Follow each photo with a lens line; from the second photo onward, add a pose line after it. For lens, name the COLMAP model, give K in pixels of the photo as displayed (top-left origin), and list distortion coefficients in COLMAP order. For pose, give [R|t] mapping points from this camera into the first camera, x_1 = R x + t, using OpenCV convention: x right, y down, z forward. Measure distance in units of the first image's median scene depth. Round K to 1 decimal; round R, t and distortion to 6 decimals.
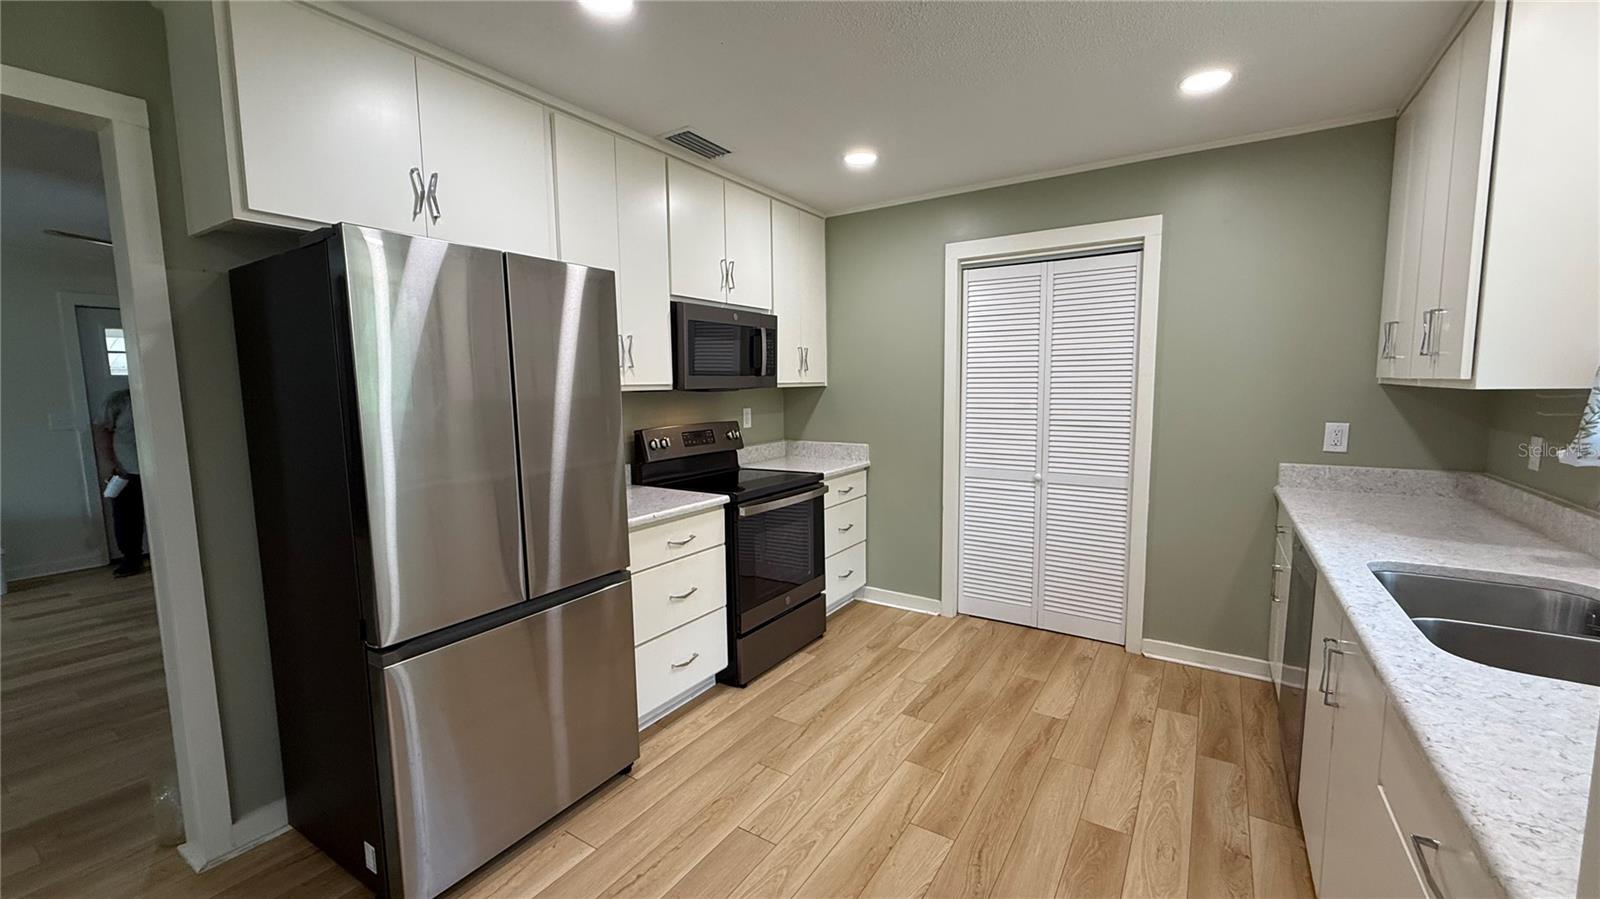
lens RADIAL K [[640.5, 0, 794.4], [0, 640.5, 451.2], [0, 0, 1]] dist [0.000782, 0.000046]
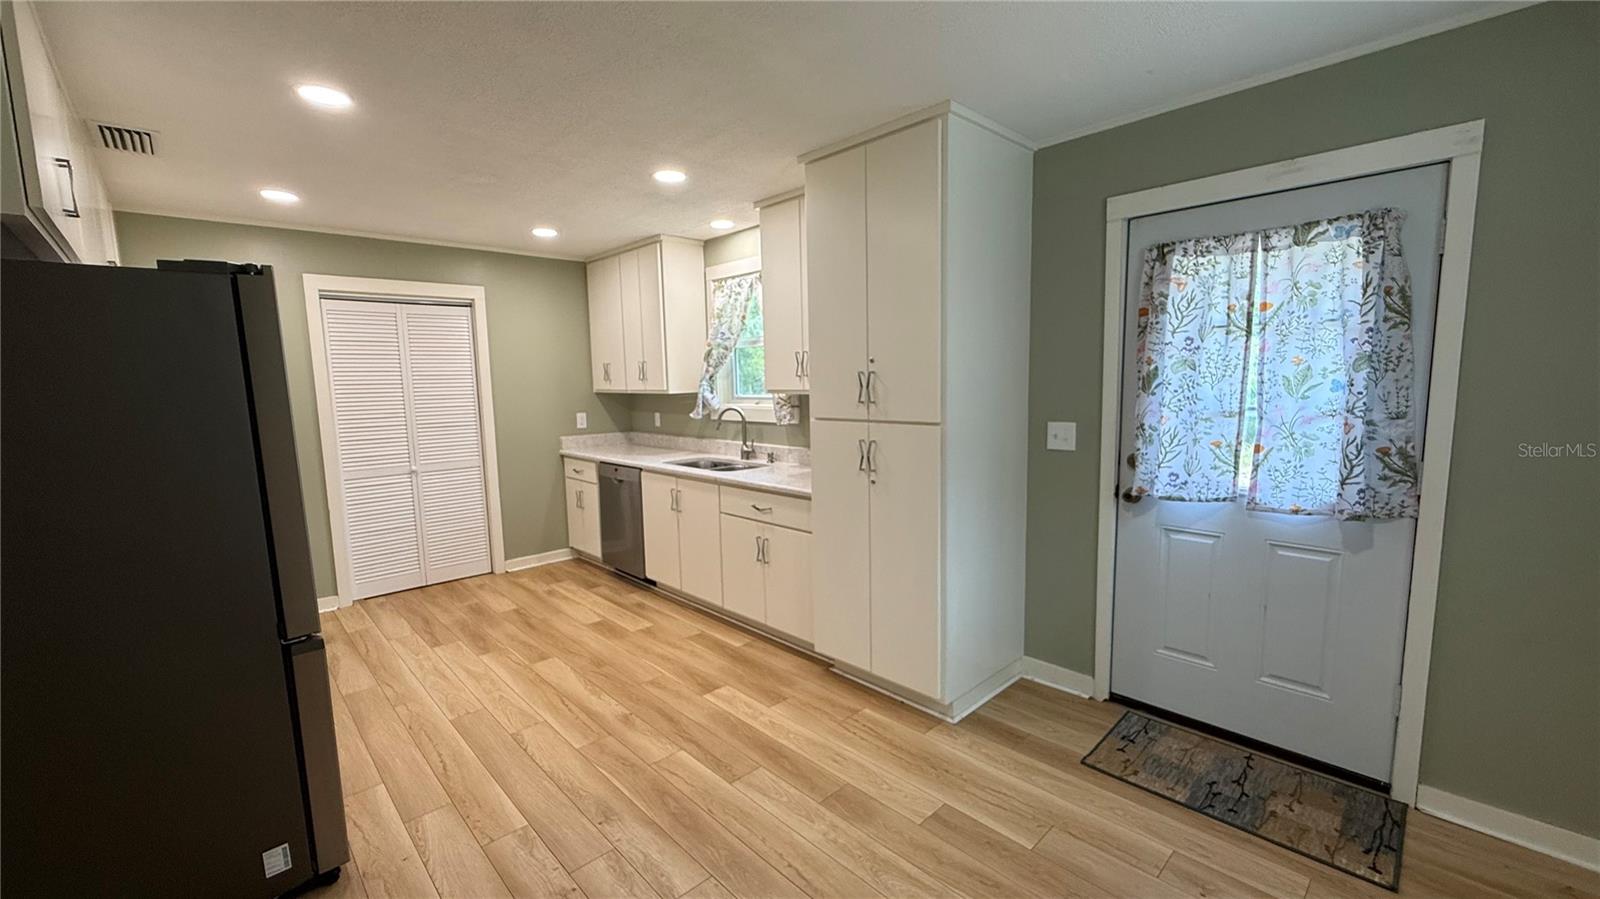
lens RADIAL K [[640.5, 0, 796.0], [0, 640.5, 452.1], [0, 0, 1]] dist [0.000782, 0.000046]
pose [[0.236090, -0.106882, 0.965835, -0.882504], [0.122818, 0.989244, 0.079450, -0.001875], [-0.963938, 0.099865, 0.246678, -0.086693]]
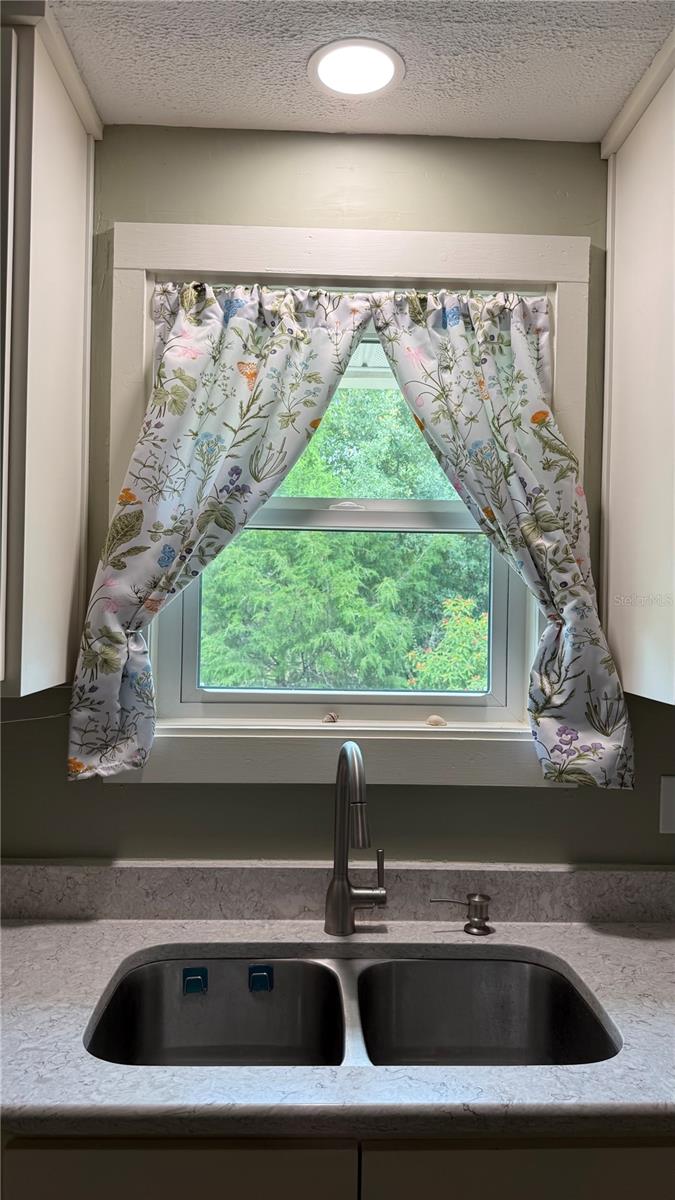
lens RADIAL K [[810.0, 0, 330.2], [0, 810.0, 611.7], [0, 0, 1]] dist [0.008265, -0.003597]
pose [[-0.574084, -0.004888, 0.818782, 0.185416], [0.074642, 0.995506, 0.058277, -0.123538], [-0.815387, 0.094571, -0.571139, 0.742414]]
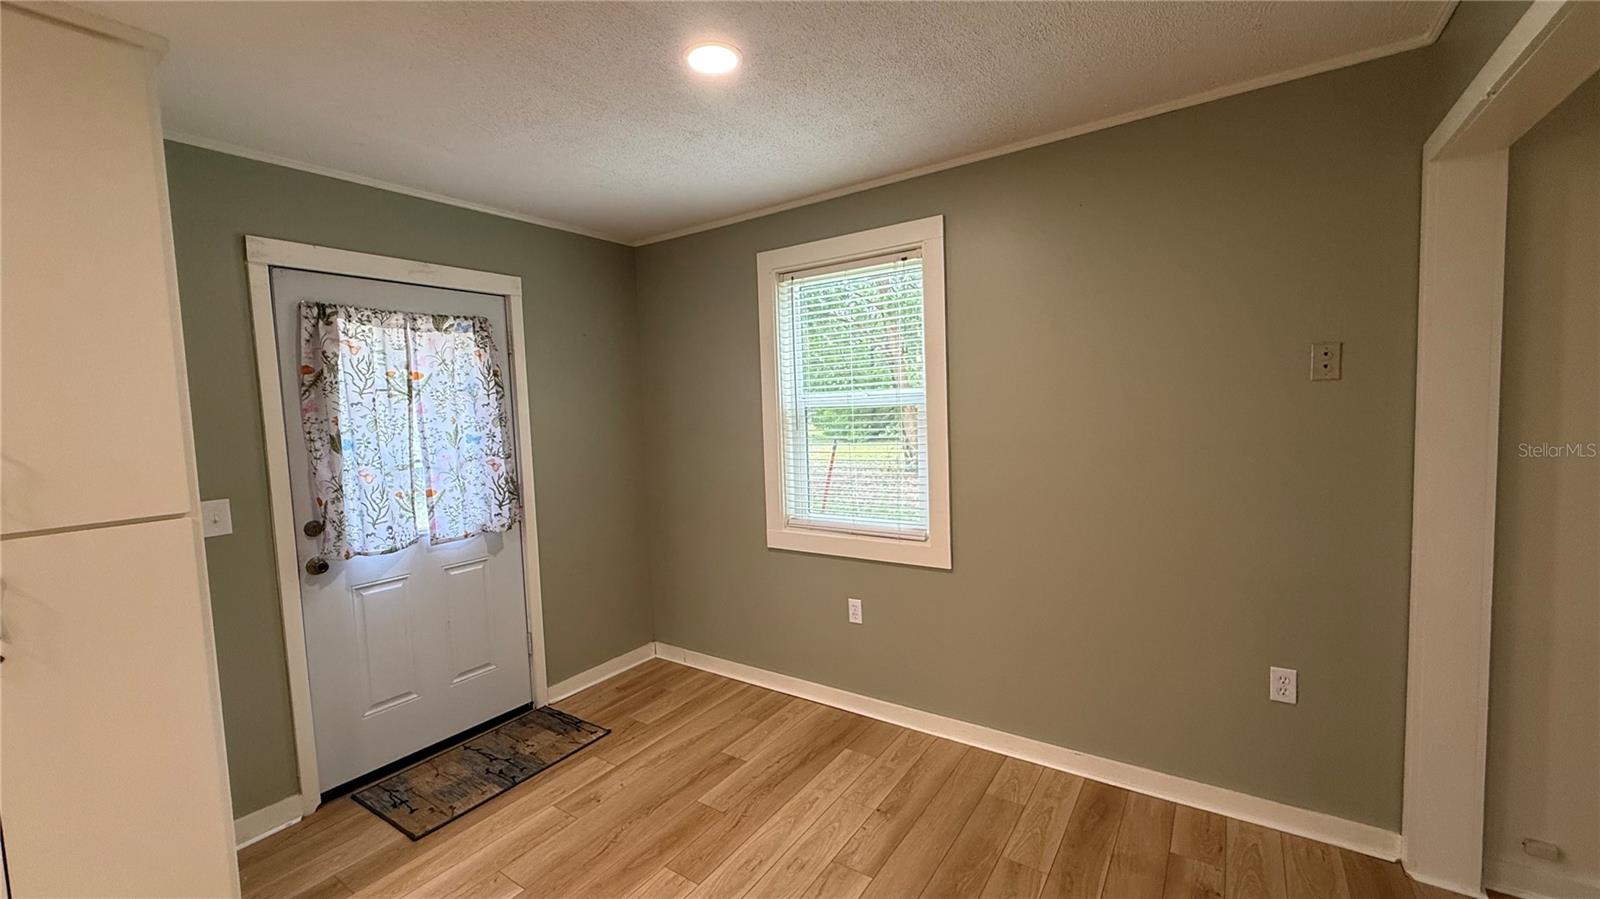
lens RADIAL K [[640.5, 0, 795.8], [0, 640.5, 450.6], [0, 0, 1]] dist [0.000782, 0.000046]
pose [[-0.998461, 0.045600, 0.031566, -0.528983], [0.050461, 0.983107, 0.175938, -0.080183], [-0.023010, 0.177260, -0.983895, 0.511014]]
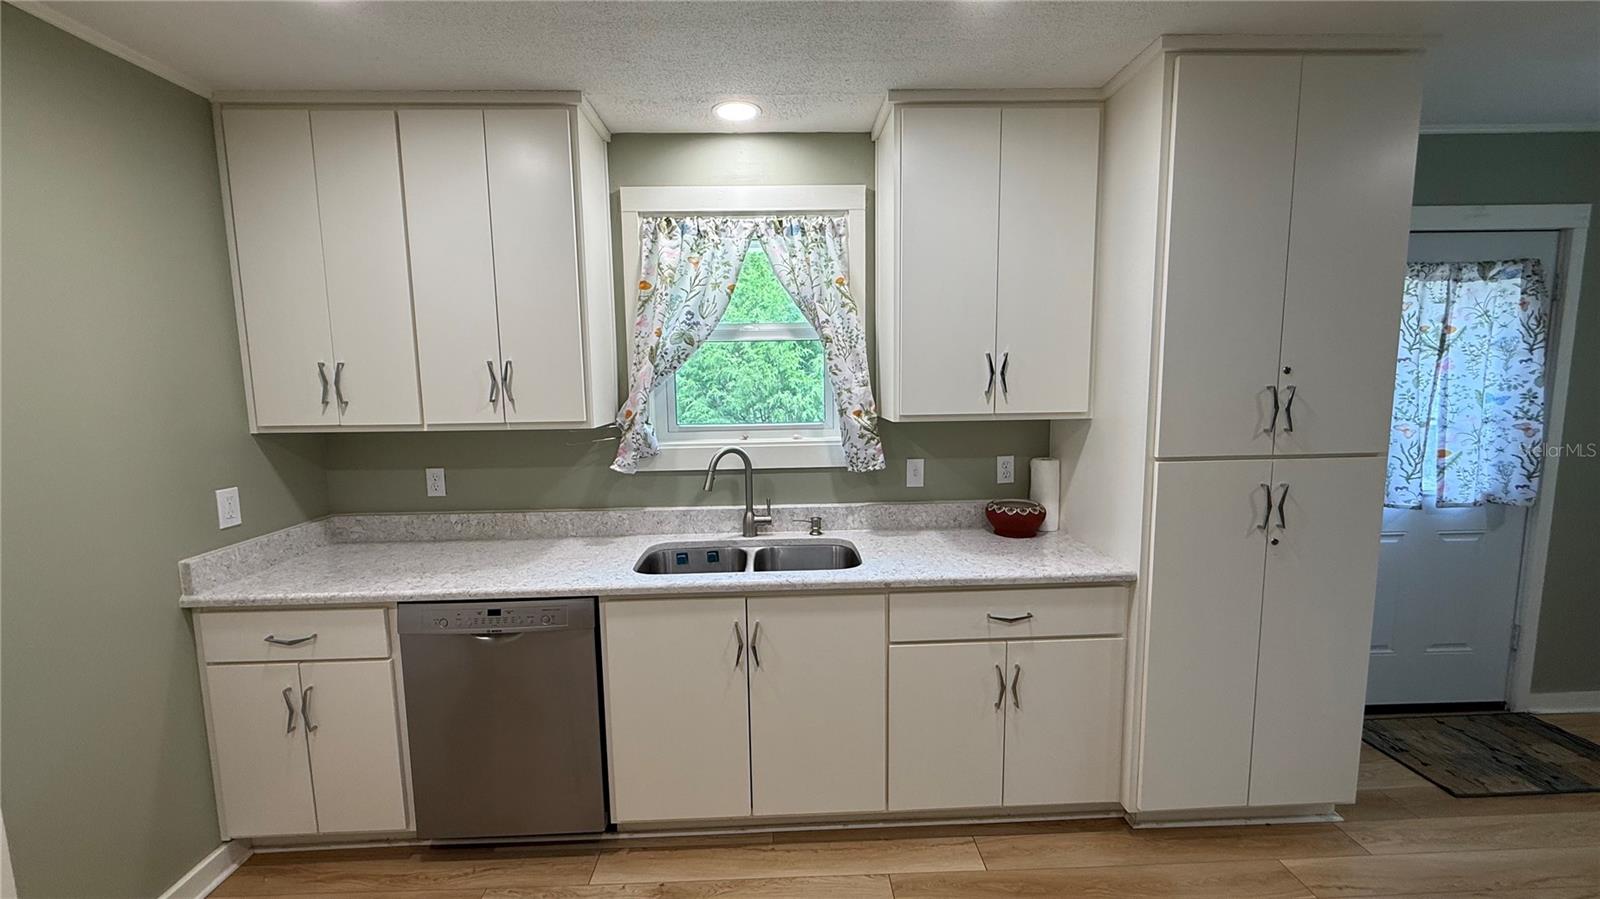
lens RADIAL K [[640.5, 0, 795.2], [0, 640.5, 451.2], [0, 0, 1]] dist [0.000782, 0.000046]
pose [[-0.570851, -0.076522, 0.817480, -0.145988], [0.110999, 0.979314, 0.169182, -0.141789], [-0.813516, 0.187317, -0.550548, 0.872464]]
